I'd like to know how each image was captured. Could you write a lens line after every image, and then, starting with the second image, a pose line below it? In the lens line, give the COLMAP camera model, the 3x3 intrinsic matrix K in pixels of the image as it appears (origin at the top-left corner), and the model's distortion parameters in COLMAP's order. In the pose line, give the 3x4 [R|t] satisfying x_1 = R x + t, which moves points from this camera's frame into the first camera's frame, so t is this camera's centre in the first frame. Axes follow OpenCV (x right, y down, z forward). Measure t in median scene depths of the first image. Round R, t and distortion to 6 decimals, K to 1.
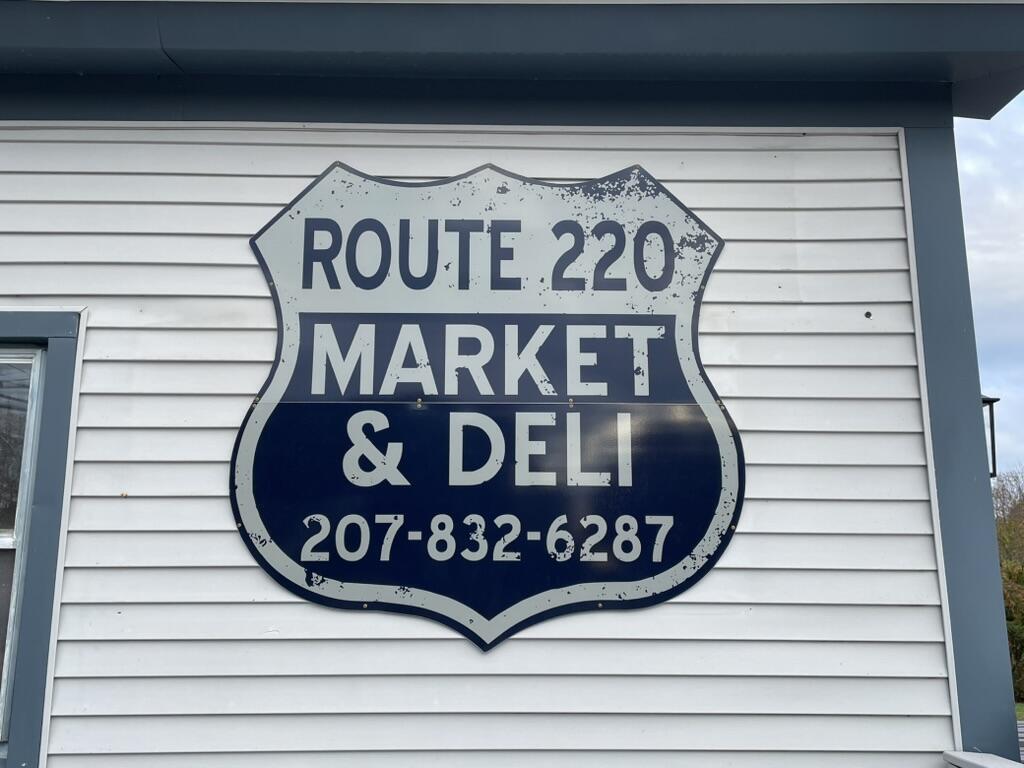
lens RADIAL K [[1040.8, 0, 508.7], [0, 1040.8, 378.2], [0, 0, 1]] dist [0.083534, 0.000000]
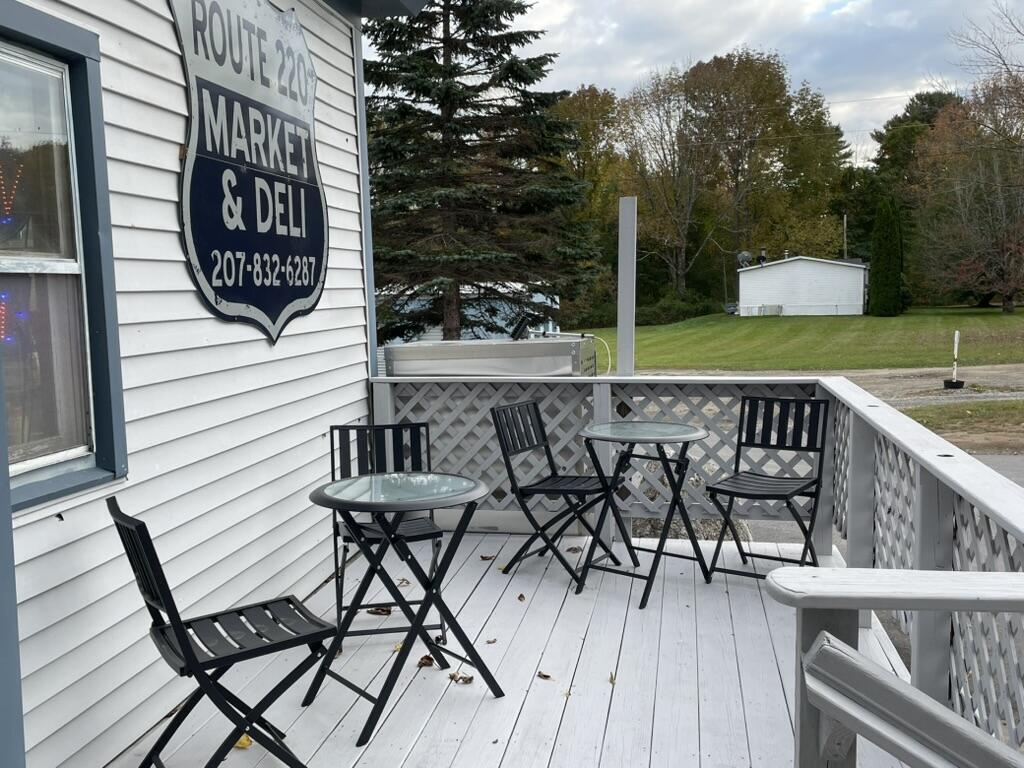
lens RADIAL K [[1040.8, 0, 511.9], [0, 1040.8, 387.8], [0, 0, 1]] dist [0.083534, 0.000000]
pose [[0.177103, -0.103455, 0.978740, -1.351577], [-0.180066, 0.974268, 0.135565, 0.054248], [-0.967580, -0.200247, 0.153917, 0.411081]]
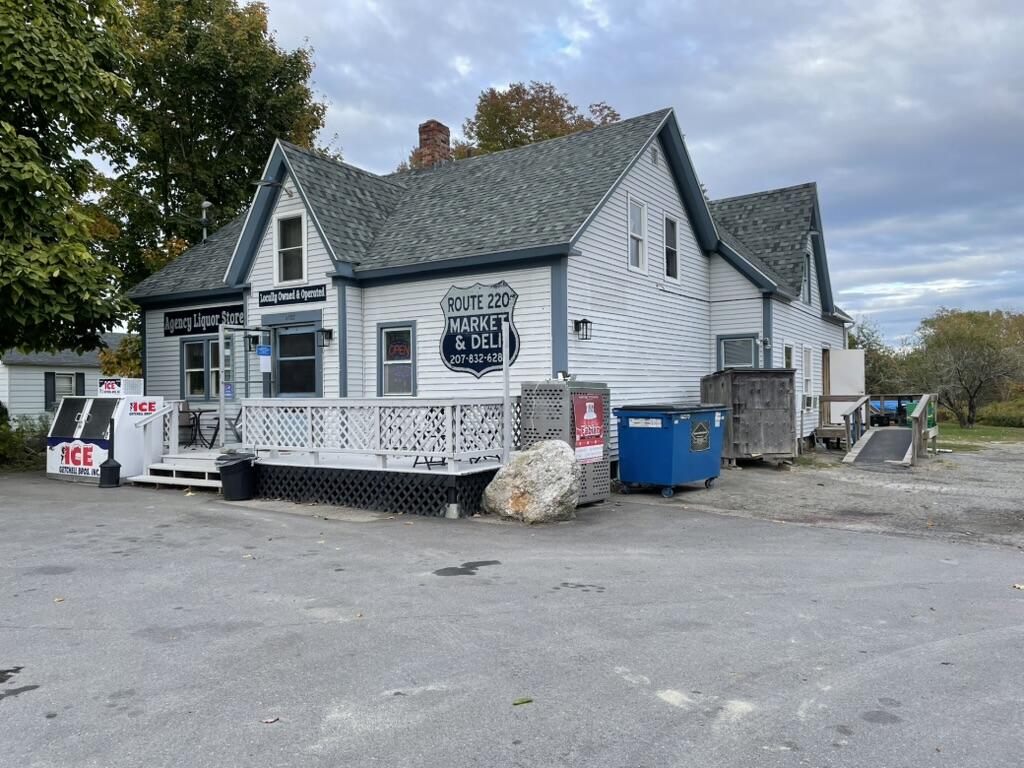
lens RADIAL K [[771.1, 0, 506.9], [0, 771.1, 390.7], [0, 0, 1]] dist [0.090125, -0.113630]
pose [[0.833349, -0.016421, -0.552503, 2.199479], [0.126525, 0.978687, 0.161753, -0.292936], [0.538071, -0.204702, 0.817665, -2.097743]]
